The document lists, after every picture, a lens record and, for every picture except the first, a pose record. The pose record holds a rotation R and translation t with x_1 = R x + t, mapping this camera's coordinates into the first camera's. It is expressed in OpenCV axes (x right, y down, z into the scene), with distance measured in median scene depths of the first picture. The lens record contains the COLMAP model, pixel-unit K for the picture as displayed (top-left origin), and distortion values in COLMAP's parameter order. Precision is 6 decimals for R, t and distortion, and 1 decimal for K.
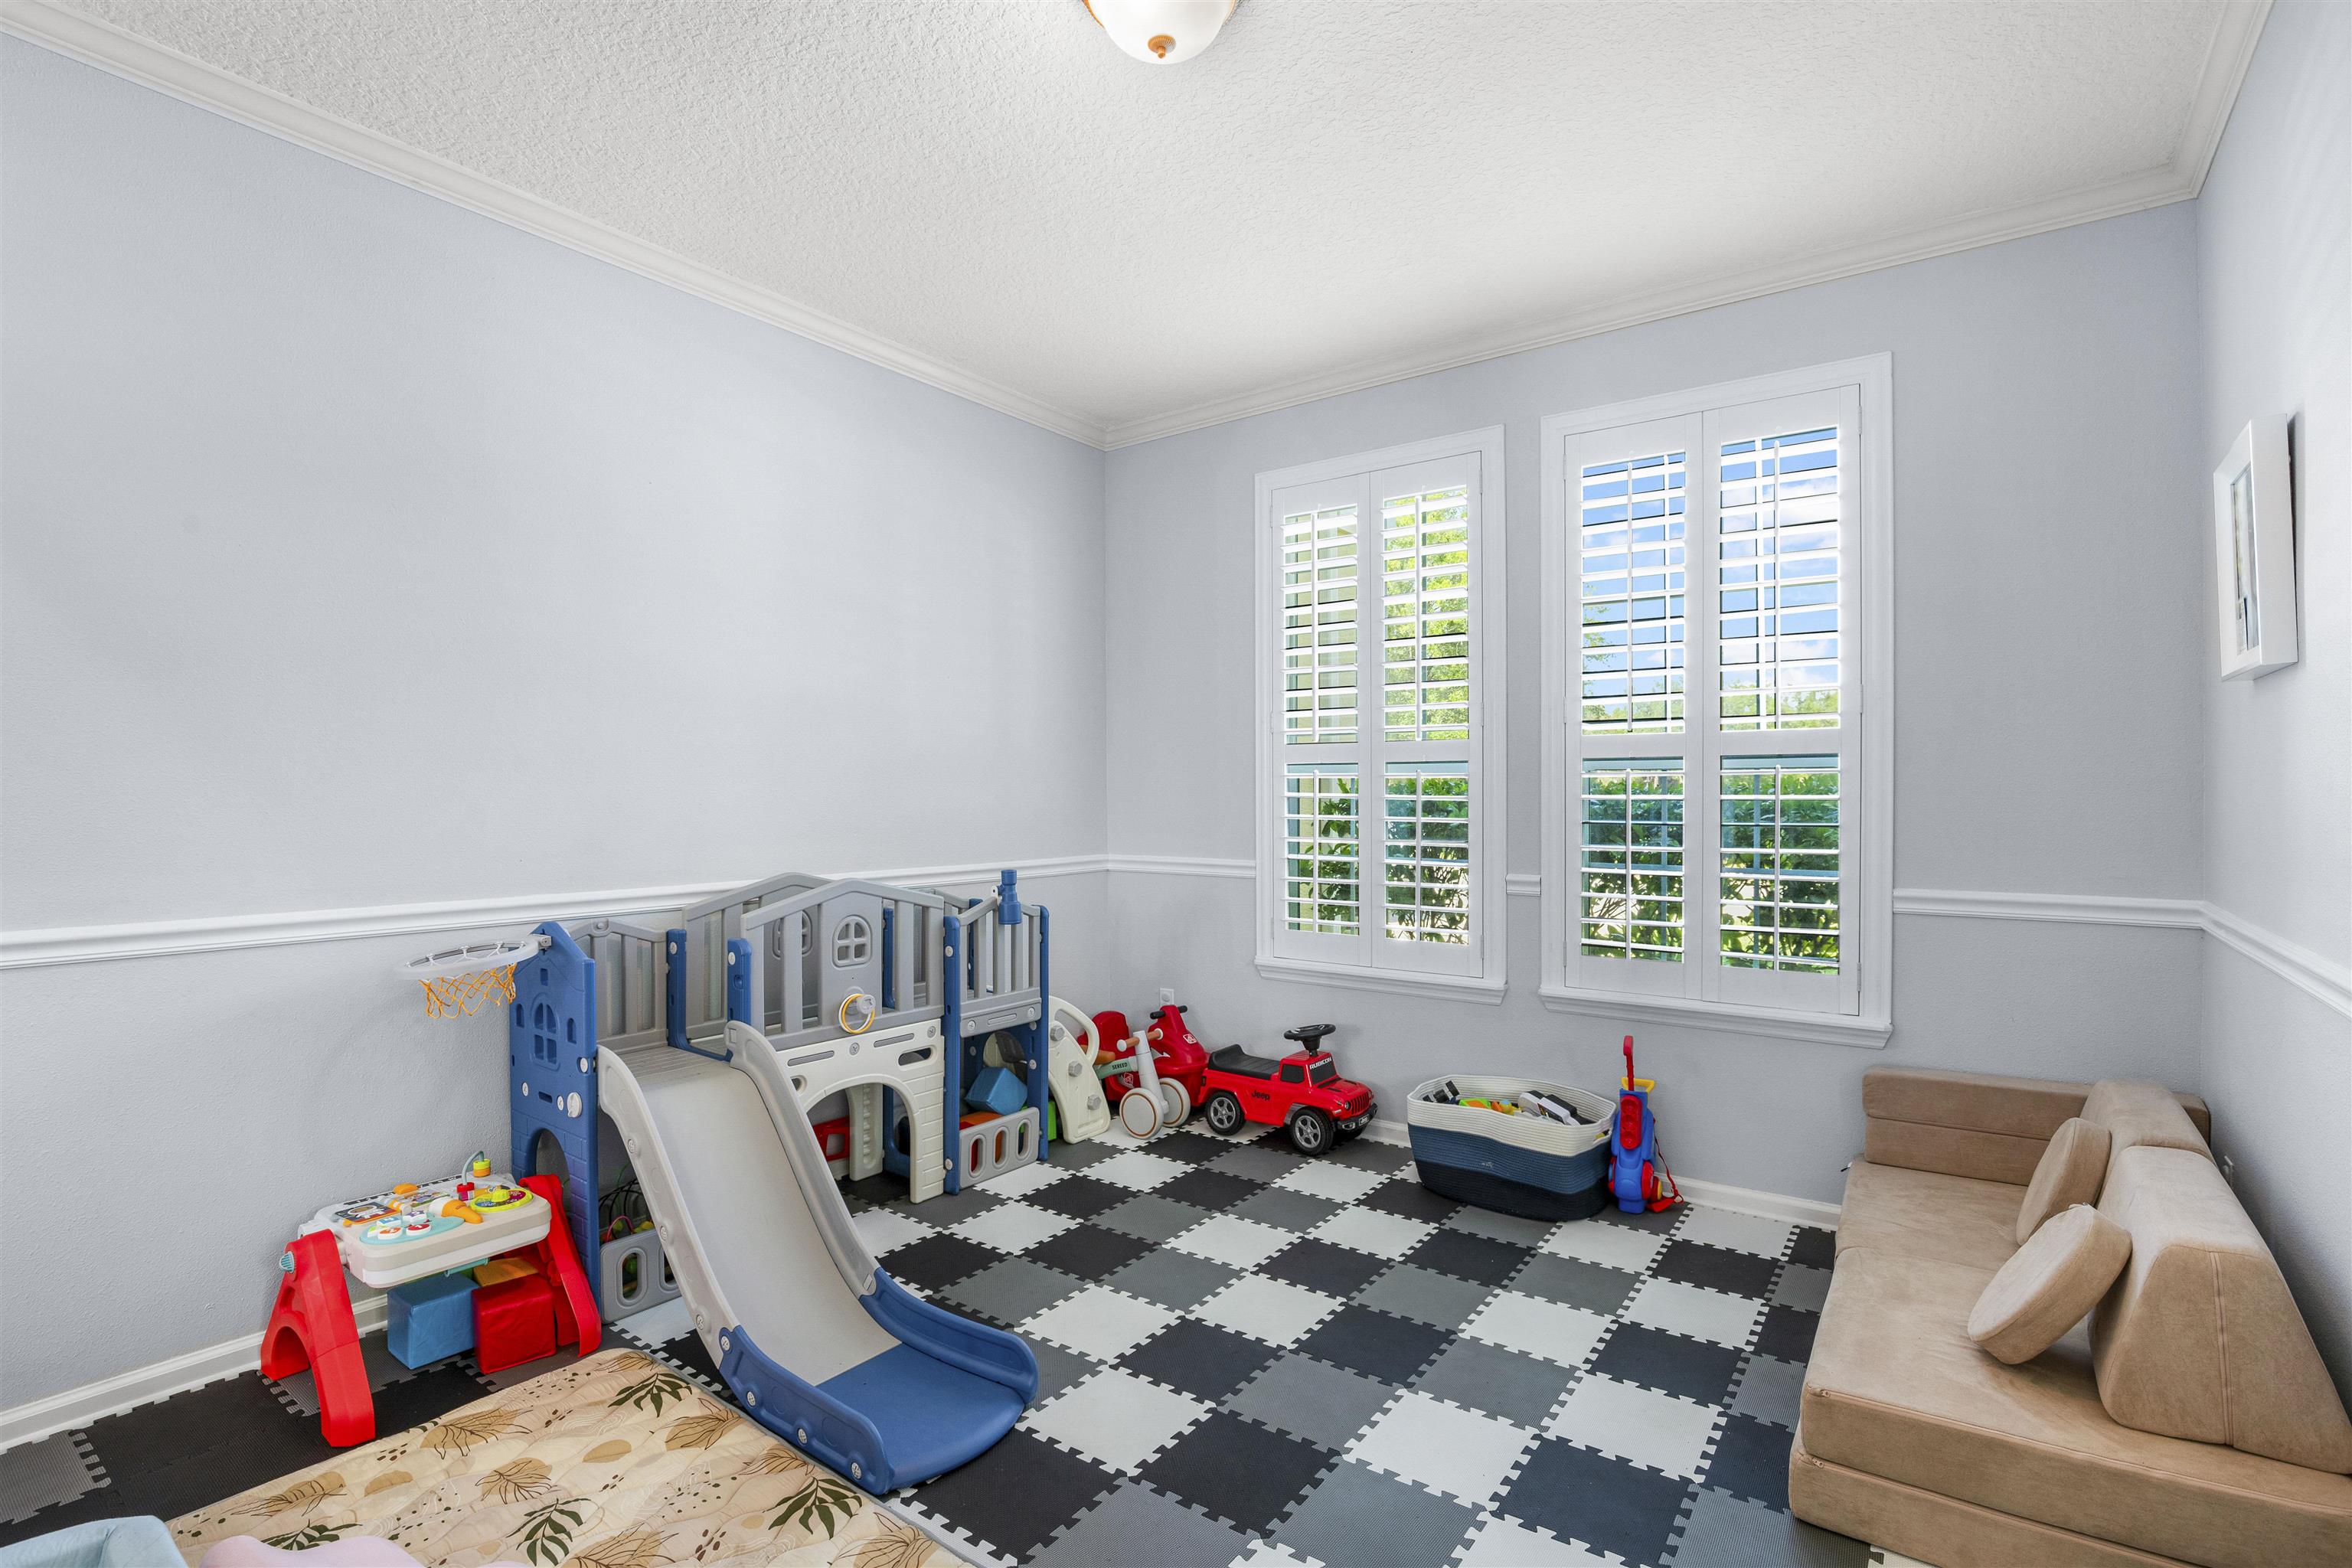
lens RADIAL K [[1092.1, 0, 1182.4], [0, 1092.1, 794.9], [0, 0, 1]] dist [-0.001809, -0.000154]
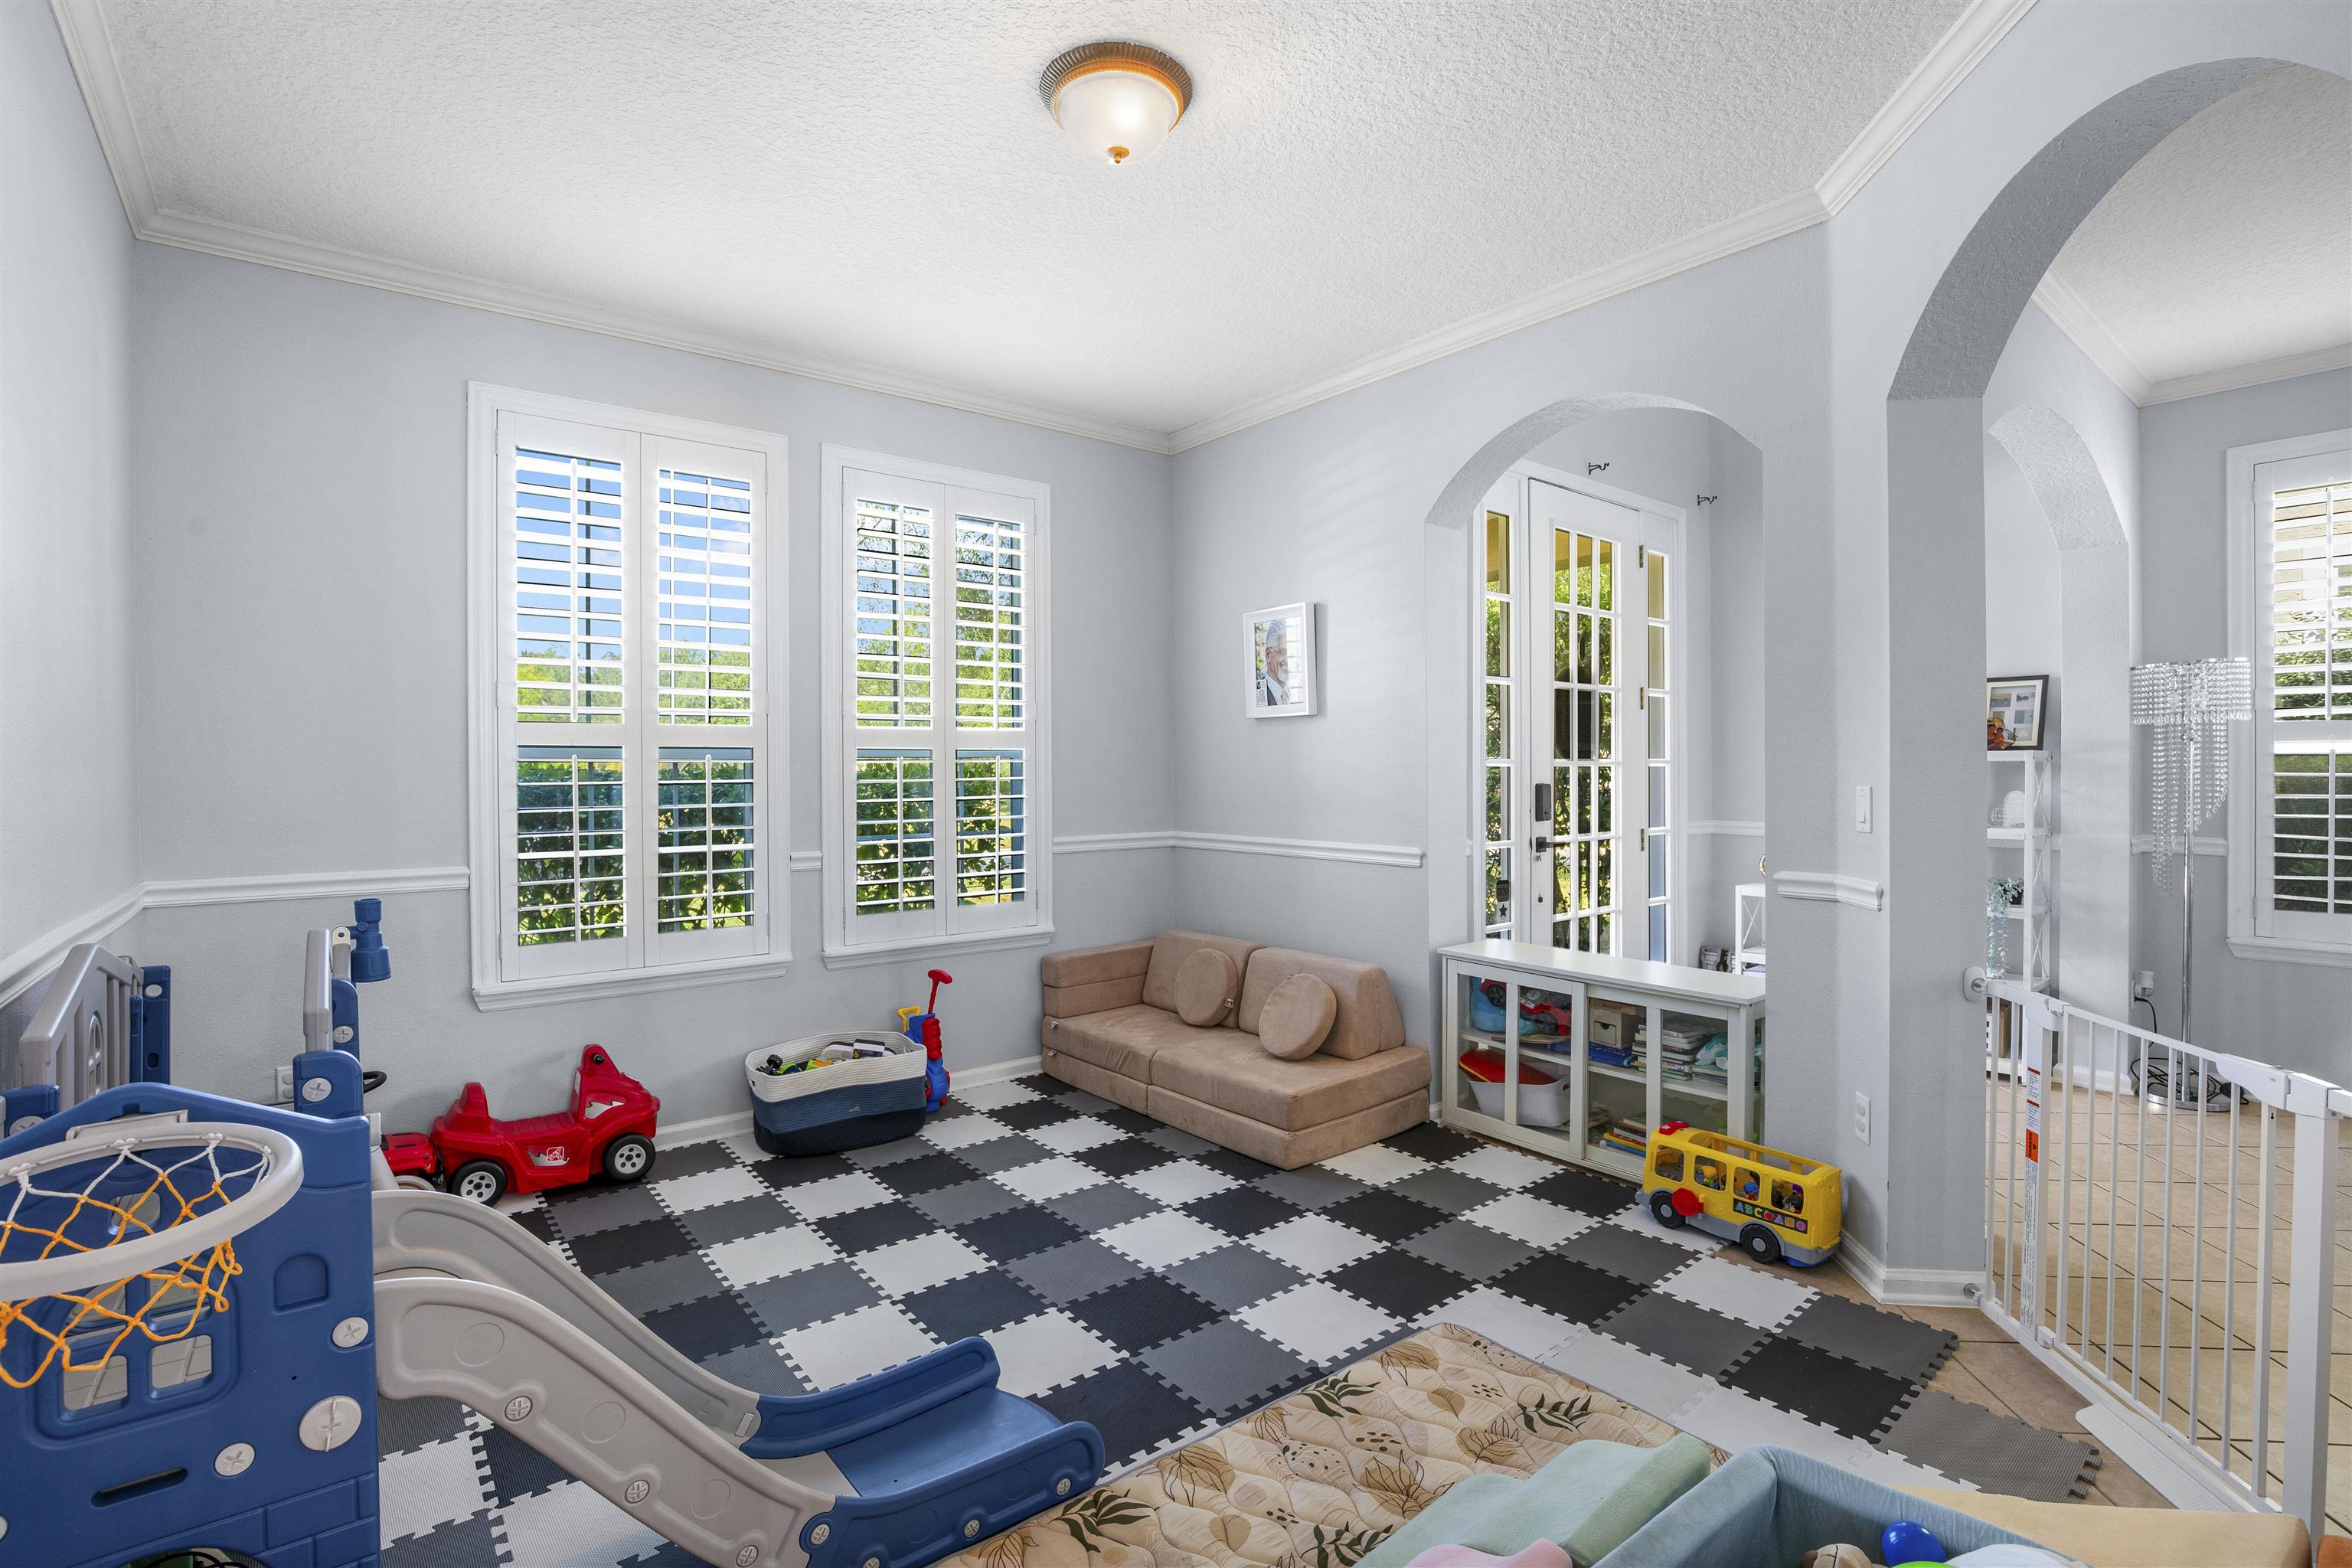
lens RADIAL K [[1090.7, 0, 1174.0], [0, 1090.7, 767.6], [0, 0, 1]] dist [-0.047664, 0.011103]
pose [[0.277041, 0.000670, 0.960858, -0.691498], [0.009776, 0.999946, -0.003516, -0.004176], [-0.960808, 0.010367, 0.277020, 0.375315]]
